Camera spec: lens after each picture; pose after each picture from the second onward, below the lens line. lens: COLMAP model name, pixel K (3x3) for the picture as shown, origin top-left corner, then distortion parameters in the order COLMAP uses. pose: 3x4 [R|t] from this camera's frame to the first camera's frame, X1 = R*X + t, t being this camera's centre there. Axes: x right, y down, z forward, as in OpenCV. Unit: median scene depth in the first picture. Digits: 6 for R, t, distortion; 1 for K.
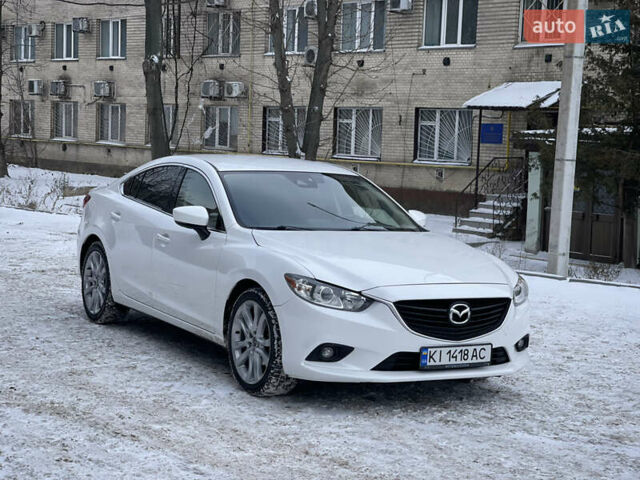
lens RADIAL K [[1218.7, 0, 320.6], [0, 1218.7, 241.5], [0, 0, 1]] dist [0.228638, 0.000000]
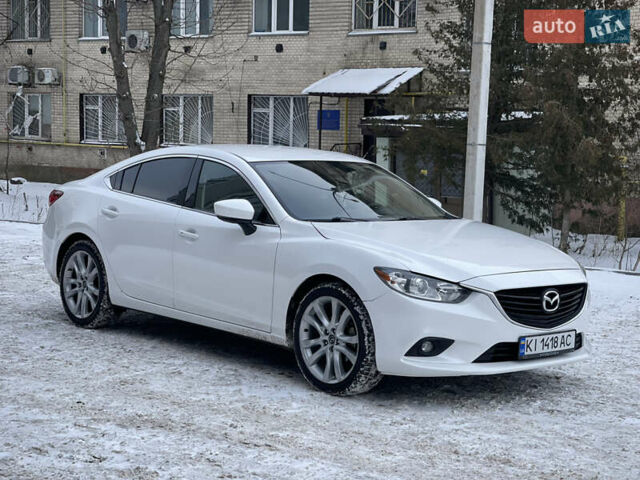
lens RADIAL K [[1218.7, 0, 322.0], [0, 1218.7, 237.5], [0, 0, 1]] dist [0.228638, 0.000000]
pose [[0.978466, -0.033767, 0.203625, -0.204404], [0.032318, 0.999423, 0.010437, -0.006326], [-0.203860, -0.003632, 0.978993, 0.052595]]
